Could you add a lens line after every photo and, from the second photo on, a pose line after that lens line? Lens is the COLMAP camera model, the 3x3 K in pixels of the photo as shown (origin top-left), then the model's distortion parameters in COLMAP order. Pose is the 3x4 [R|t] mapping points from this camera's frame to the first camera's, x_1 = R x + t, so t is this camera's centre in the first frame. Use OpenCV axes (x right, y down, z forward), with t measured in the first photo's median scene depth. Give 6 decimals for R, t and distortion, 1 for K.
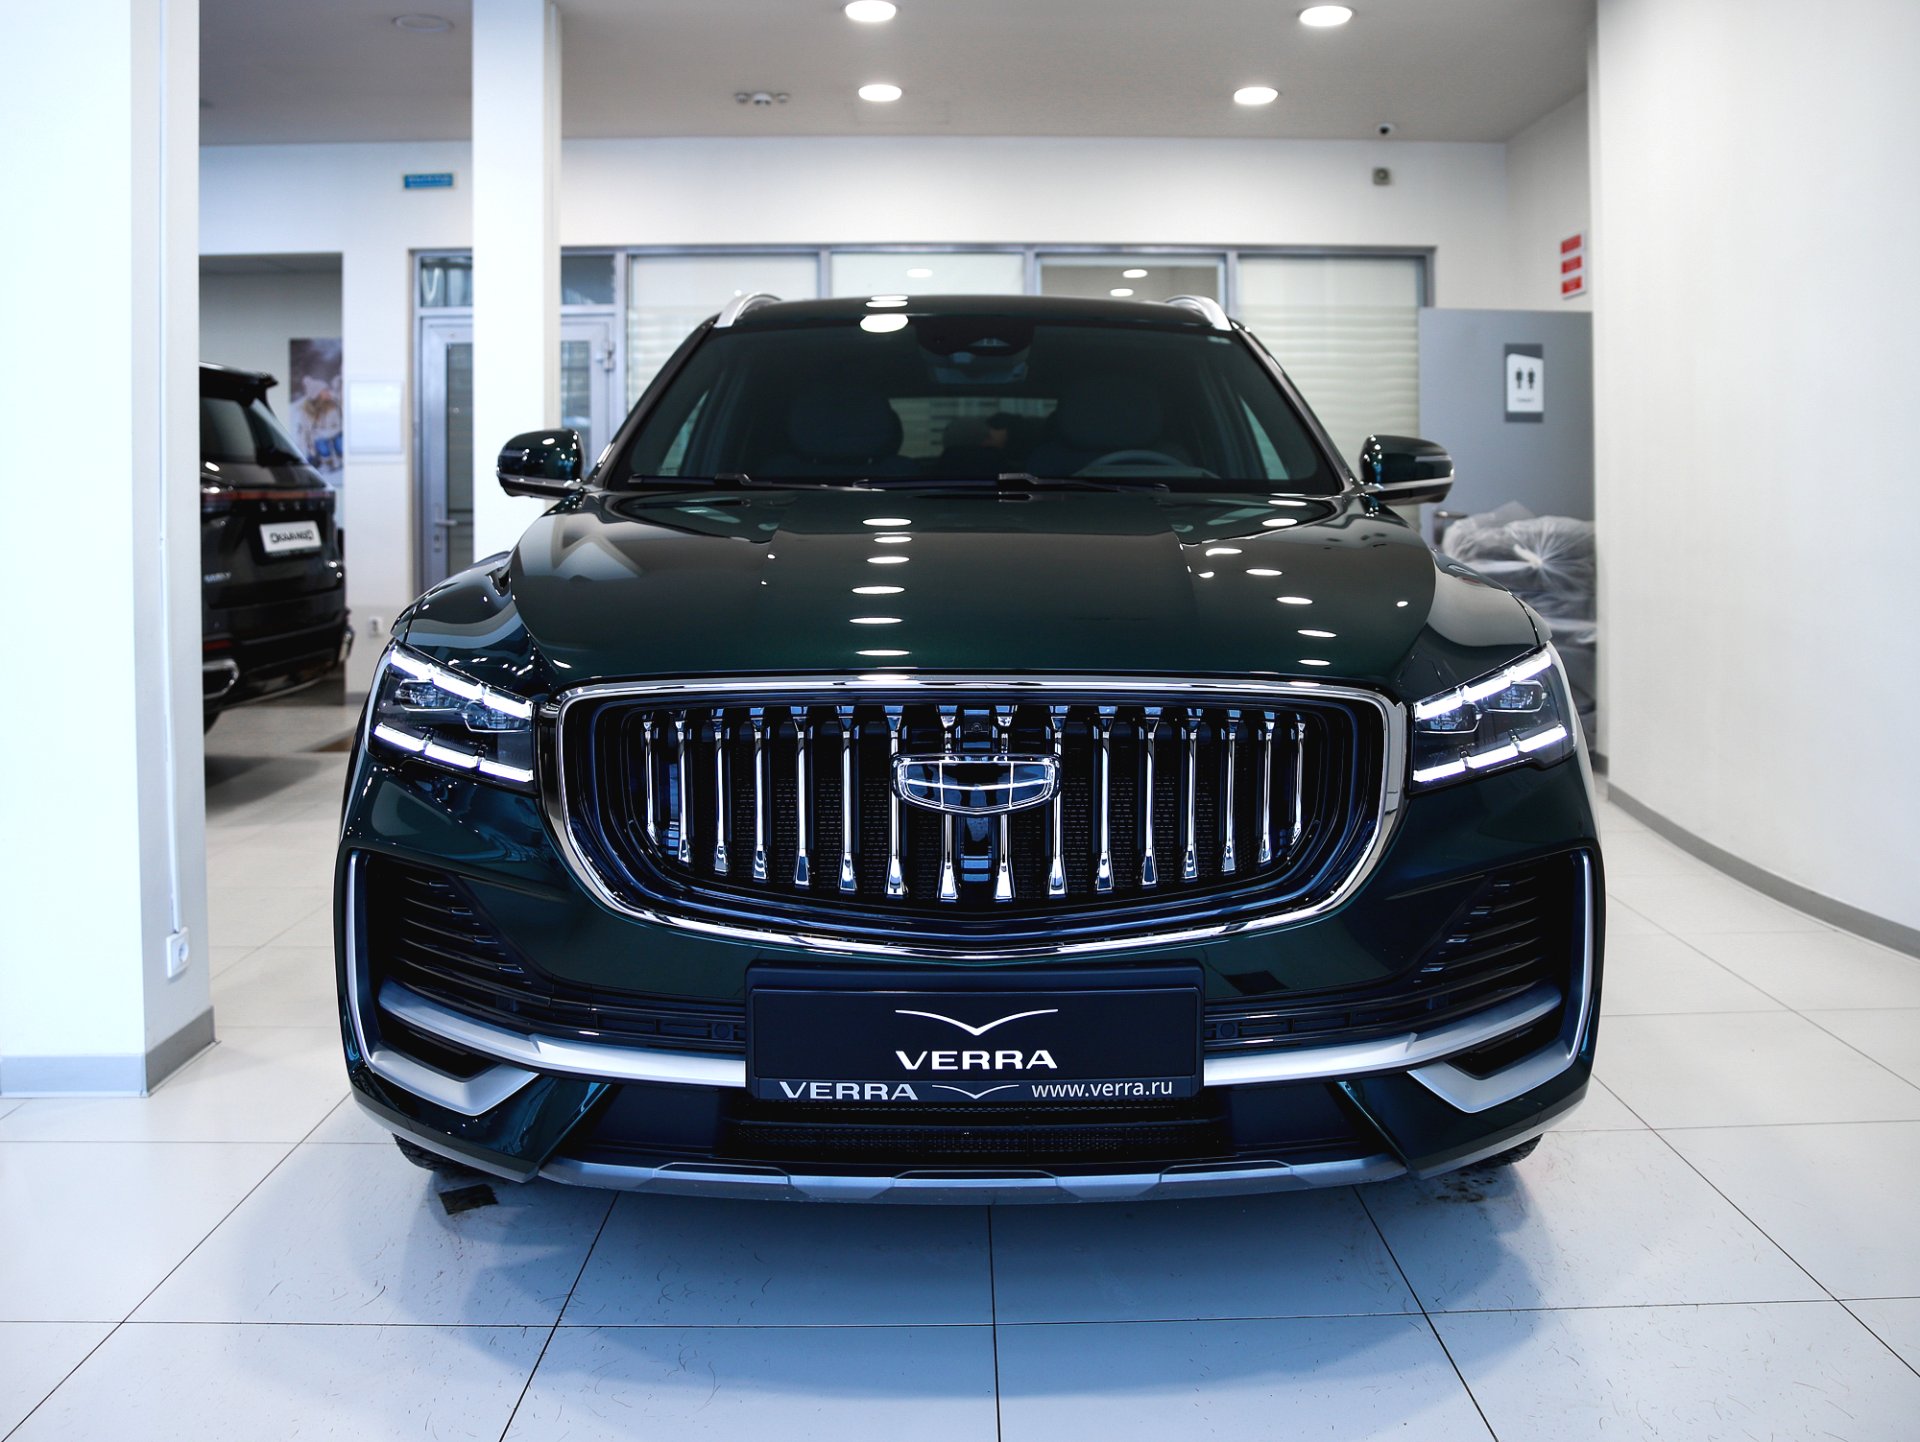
lens RADIAL K [[1542.1, 0, 1047.2], [0, 1542.1, 579.9], [0, 0, 1]] dist [-0.109263, 0.051567]
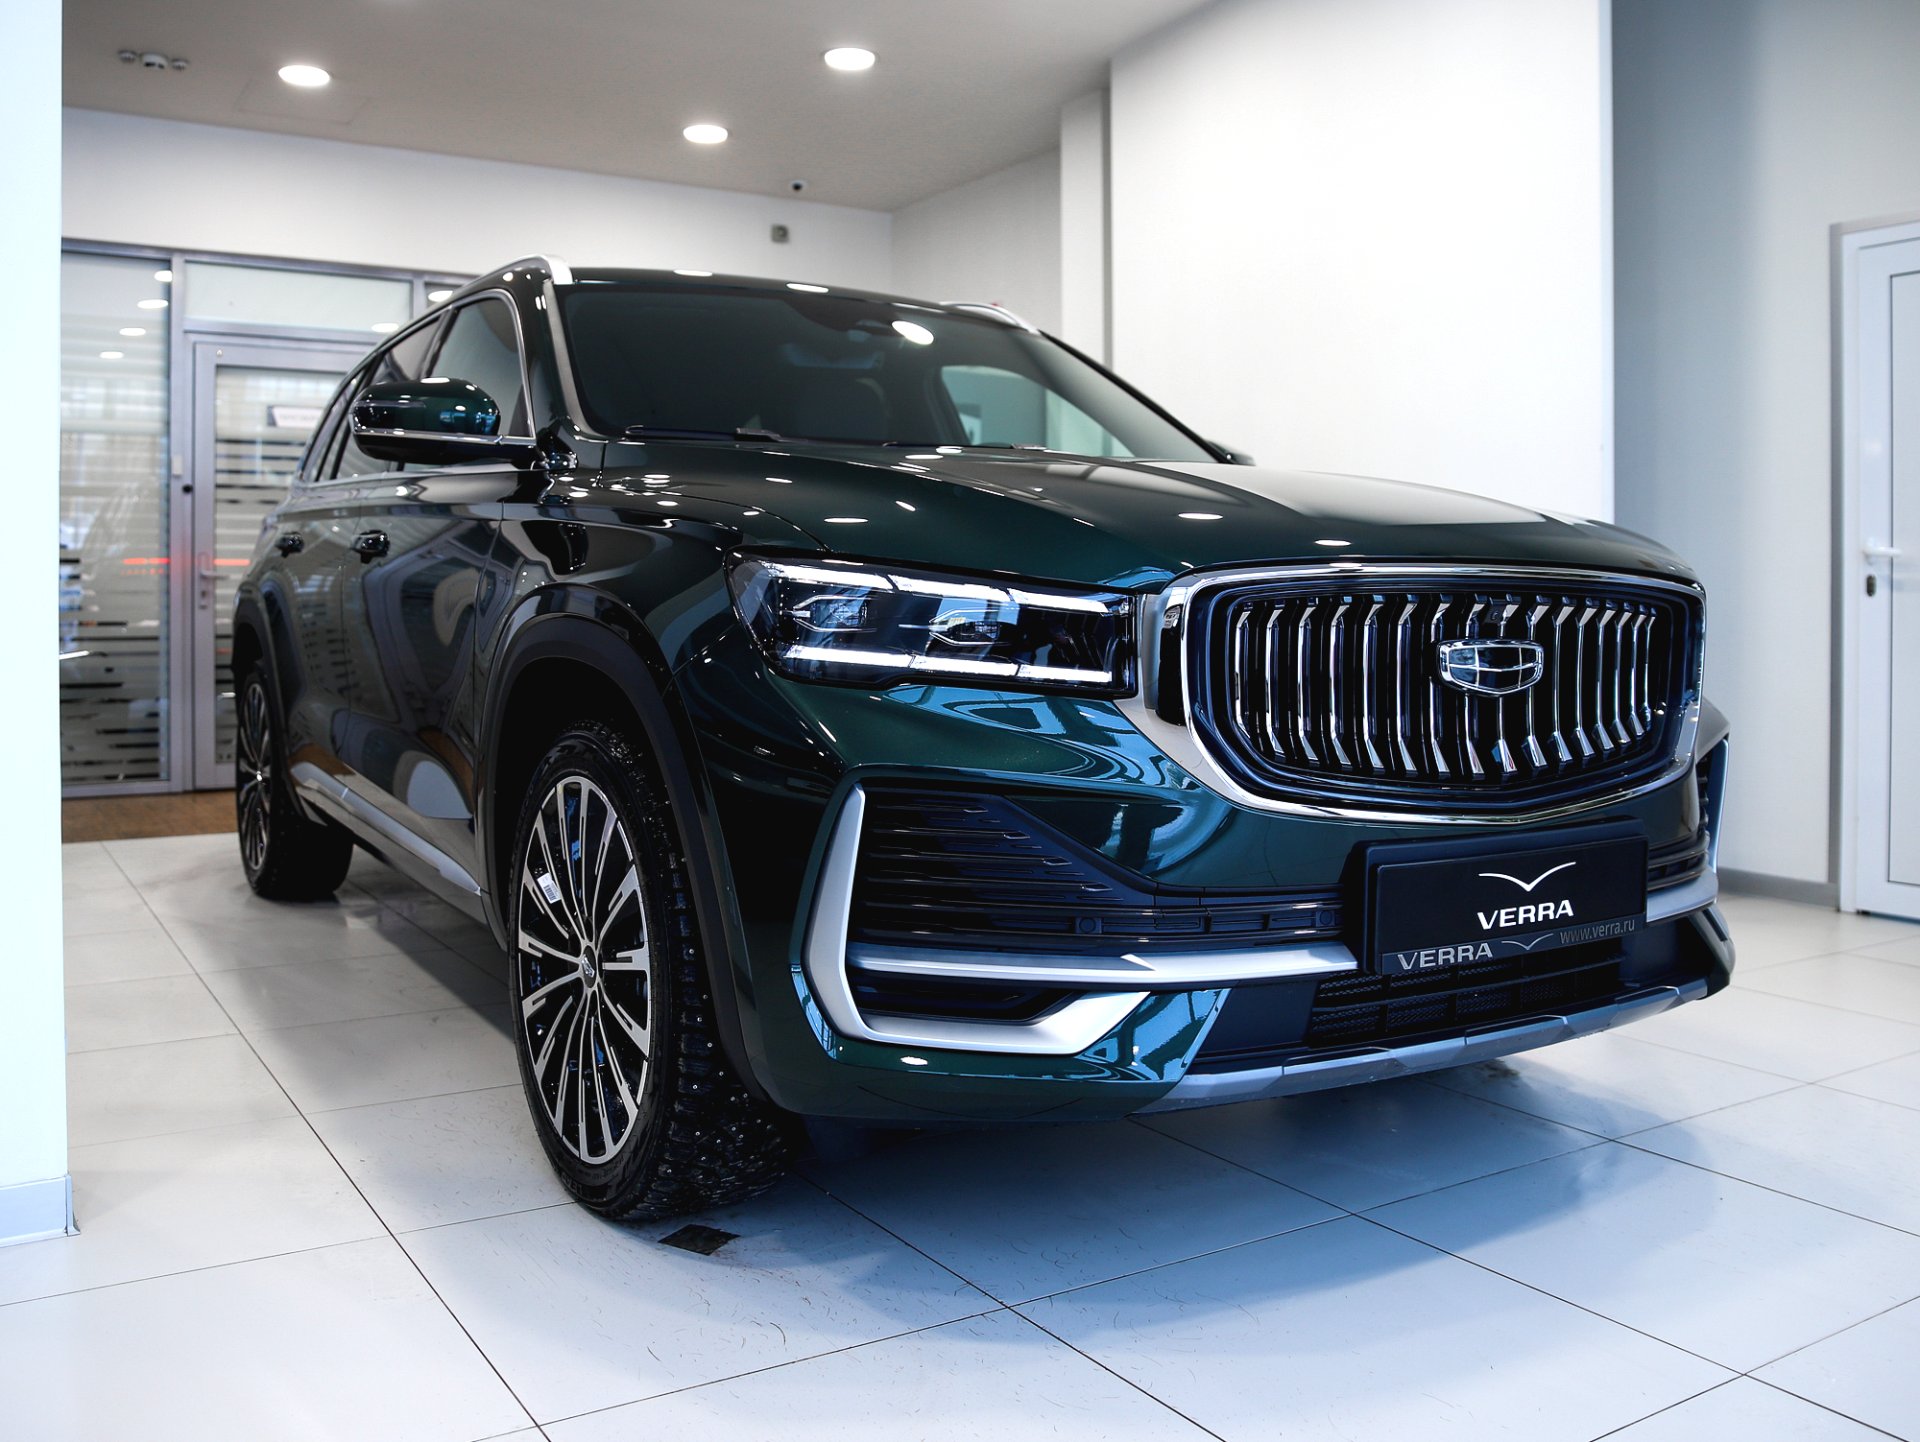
lens RADIAL K [[1542.1, 0, 1017.7], [0, 1542.1, 676.9], [0, 0, 1]] dist [-0.109263, 0.051567]
pose [[0.877281, -0.018186, 0.479633, -0.886662], [0.020838, 0.999783, -0.000206, 0.136038], [-0.479525, 0.010176, 0.877469, 0.213524]]
